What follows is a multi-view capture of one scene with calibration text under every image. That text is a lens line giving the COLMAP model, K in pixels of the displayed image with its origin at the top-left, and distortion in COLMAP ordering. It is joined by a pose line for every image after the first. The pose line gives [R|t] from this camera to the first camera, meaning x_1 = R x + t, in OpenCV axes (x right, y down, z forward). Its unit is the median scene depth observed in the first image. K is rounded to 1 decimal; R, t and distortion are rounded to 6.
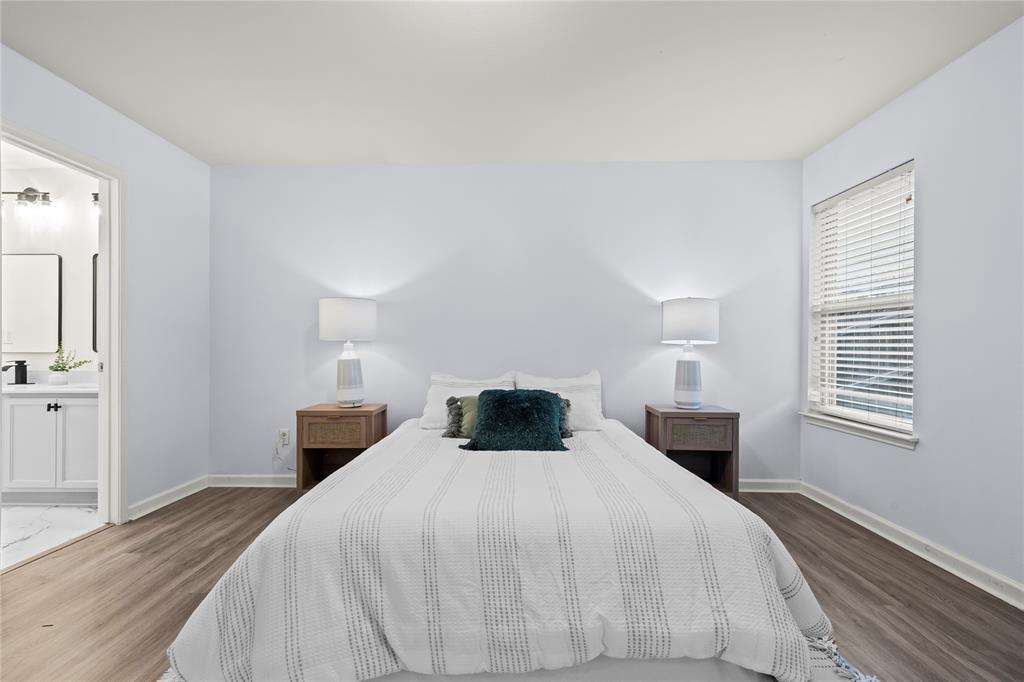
lens RADIAL K [[458.7, 0, 504.7], [0, 458.7, 345.3], [0, 0, 1]] dist [0.009532, -0.001049]
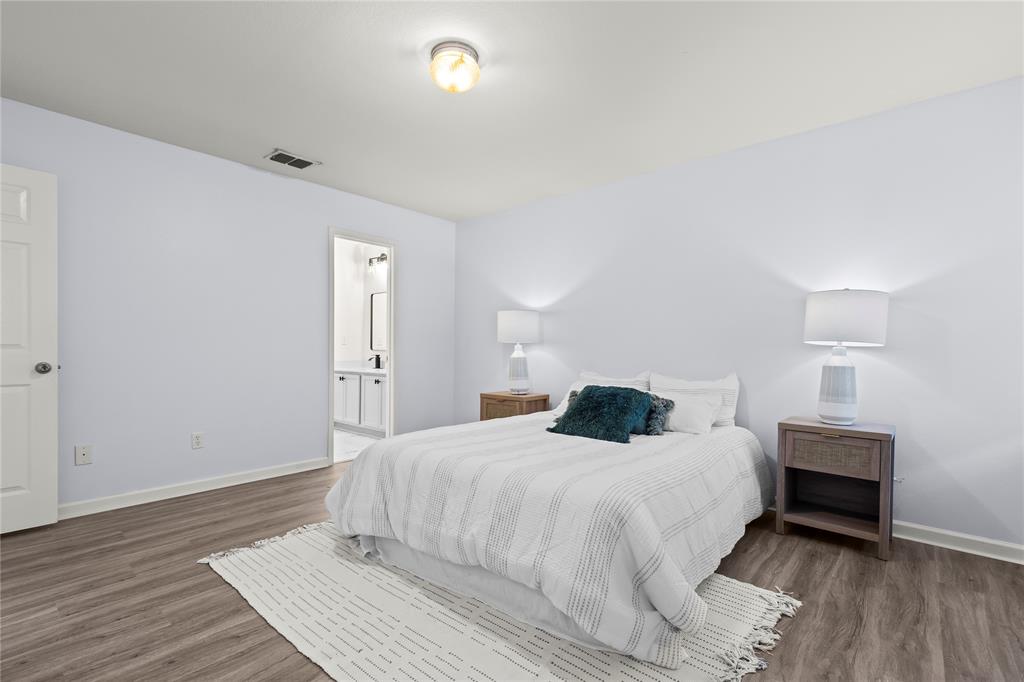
lens RADIAL K [[458.7, 0, 503.1], [0, 458.7, 351.7], [0, 0, 1]] dist [0.009532, -0.001049]
pose [[0.768111, 0.009431, -0.640248, 0.494153], [-0.004605, 0.999947, 0.009205, 0.003177], [0.640301, -0.004122, 0.768113, -0.015018]]
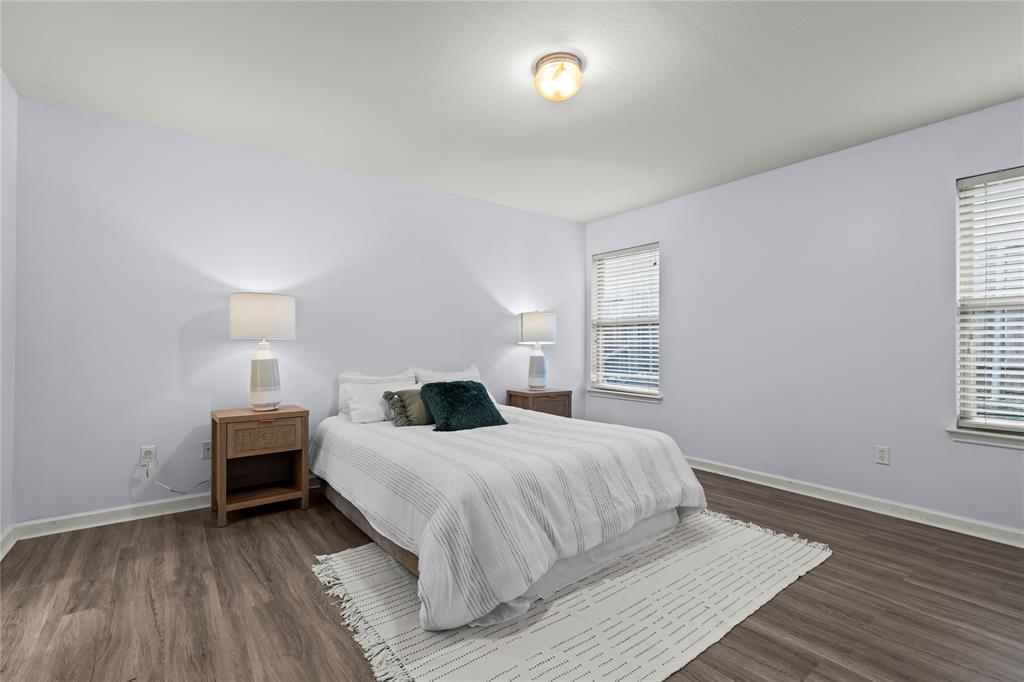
lens RADIAL K [[458.7, 0, 502.4], [0, 458.7, 341.2], [0, 0, 1]] dist [0.009532, -0.001049]
pose [[0.793865, 0.007315, 0.608050, -0.562000], [-0.004245, 0.999970, -0.006488, -0.002368], [-0.608079, 0.002569, 0.793872, -0.042165]]
